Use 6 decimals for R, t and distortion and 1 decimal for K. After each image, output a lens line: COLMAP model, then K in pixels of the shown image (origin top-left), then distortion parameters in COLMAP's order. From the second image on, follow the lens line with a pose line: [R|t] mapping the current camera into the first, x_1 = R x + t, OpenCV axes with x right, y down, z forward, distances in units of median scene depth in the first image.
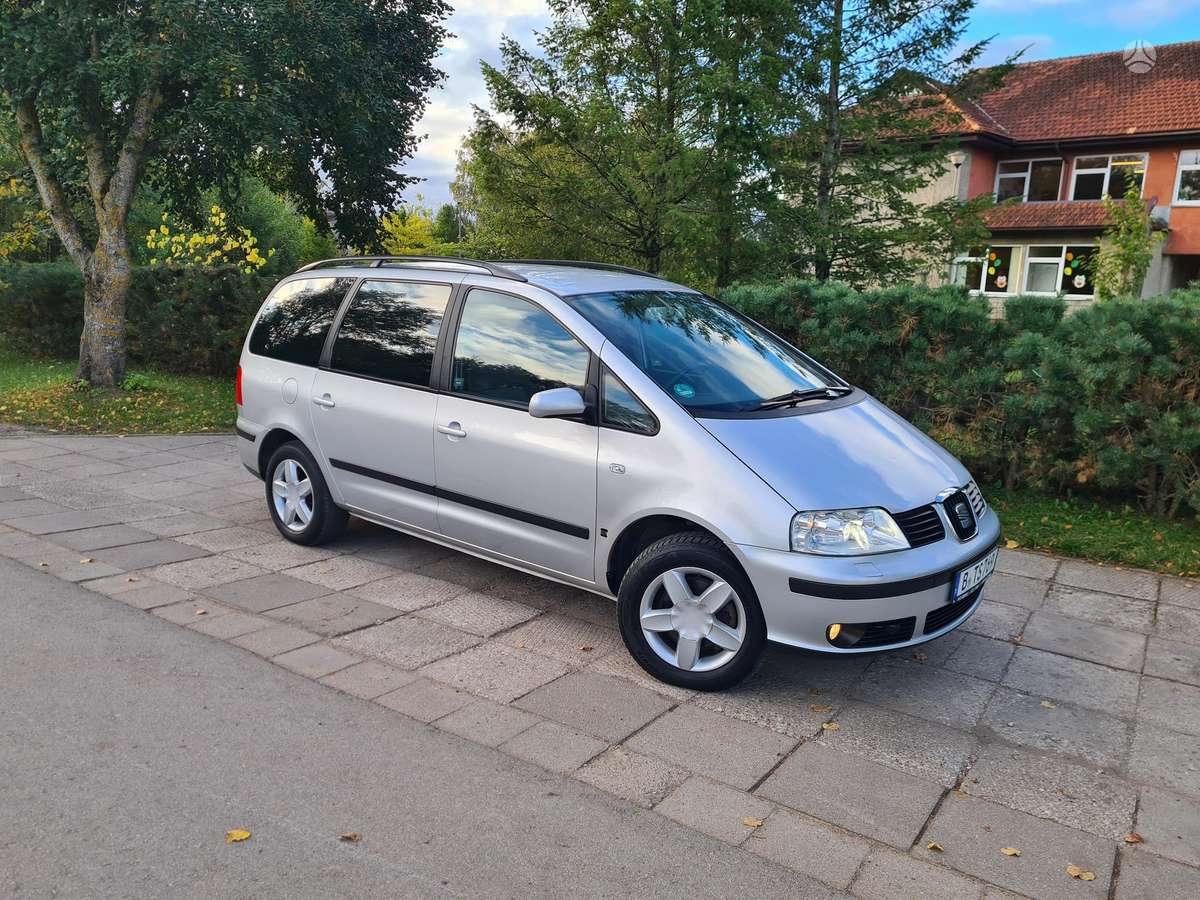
lens RADIAL K [[897.6, 0, 602.8], [0, 897.6, 452.4], [0, 0, 1]] dist [0.070579, -0.059434]
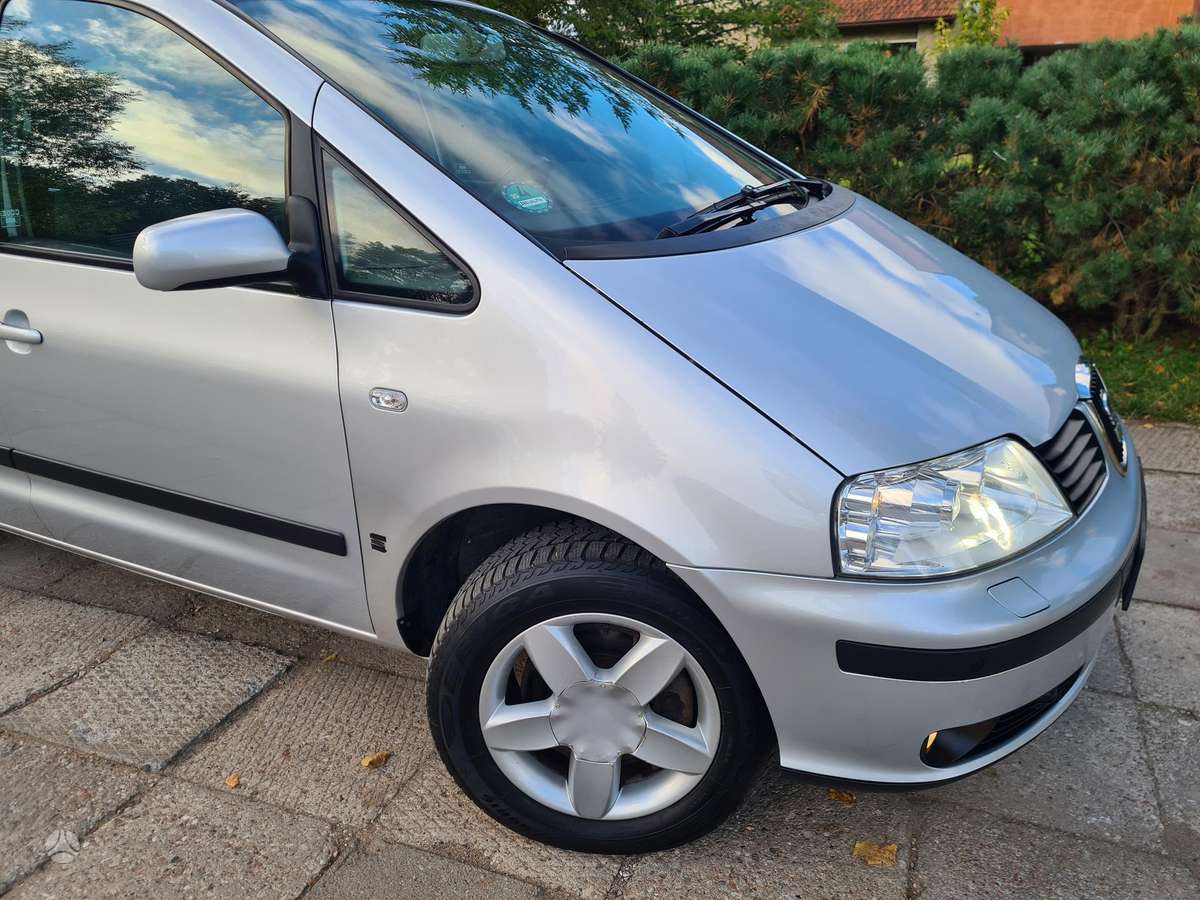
lens RADIAL K [[903.9, 0, 599.3], [0, 903.9, 441.8], [0, 0, 1]] dist [0.072980, -0.058619]
pose [[0.978345, -0.115429, 0.171805, 0.031059], [0.086617, 0.982203, 0.166660, -0.020278], [-0.187985, -0.148170, 0.970931, 0.476809]]
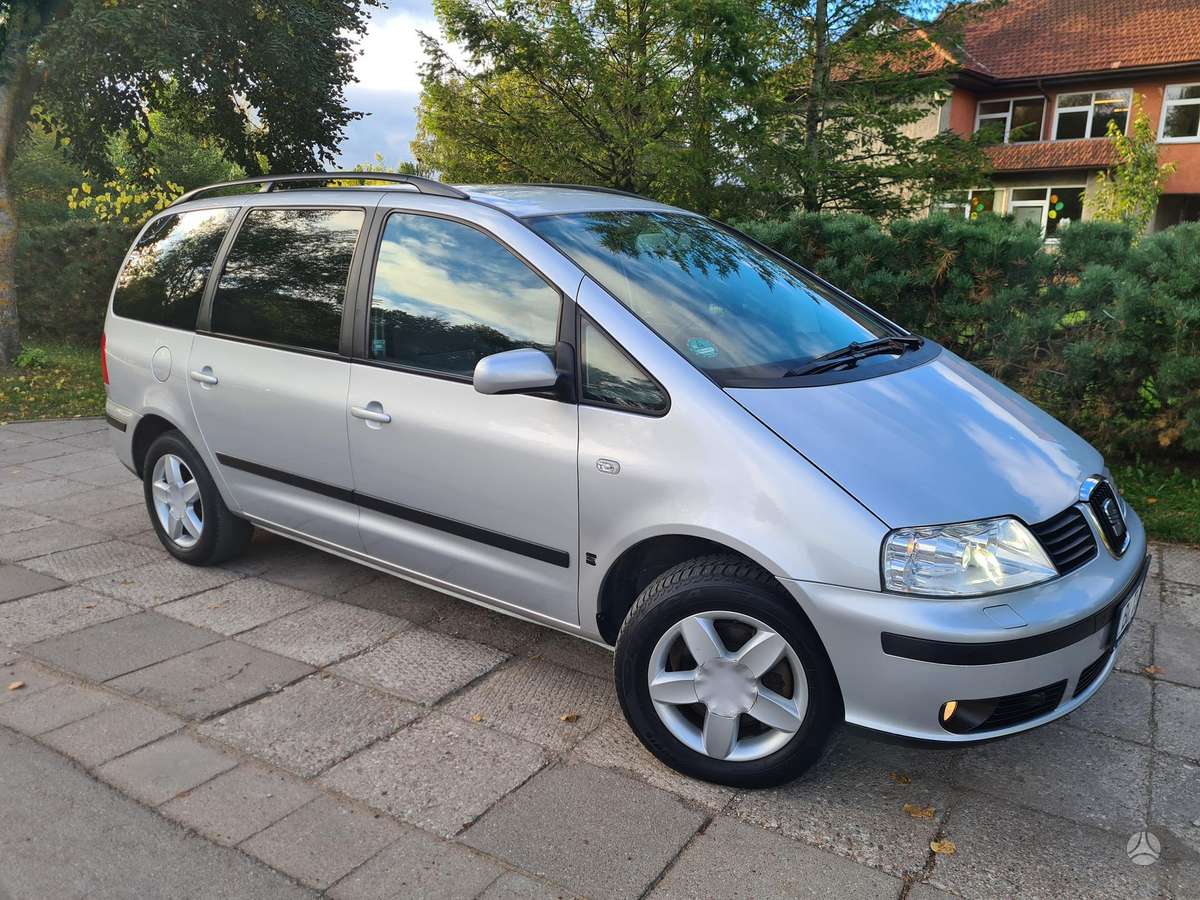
lens RADIAL K [[897.6, 0, 602.8], [0, 897.6, 452.4], [0, 0, 1]] dist [0.070579, -0.059434]
pose [[0.999127, -0.032604, 0.026117, -0.004289], [0.031479, 0.998606, 0.042371, -0.017631], [-0.027462, -0.041512, 0.998761, 0.272927]]
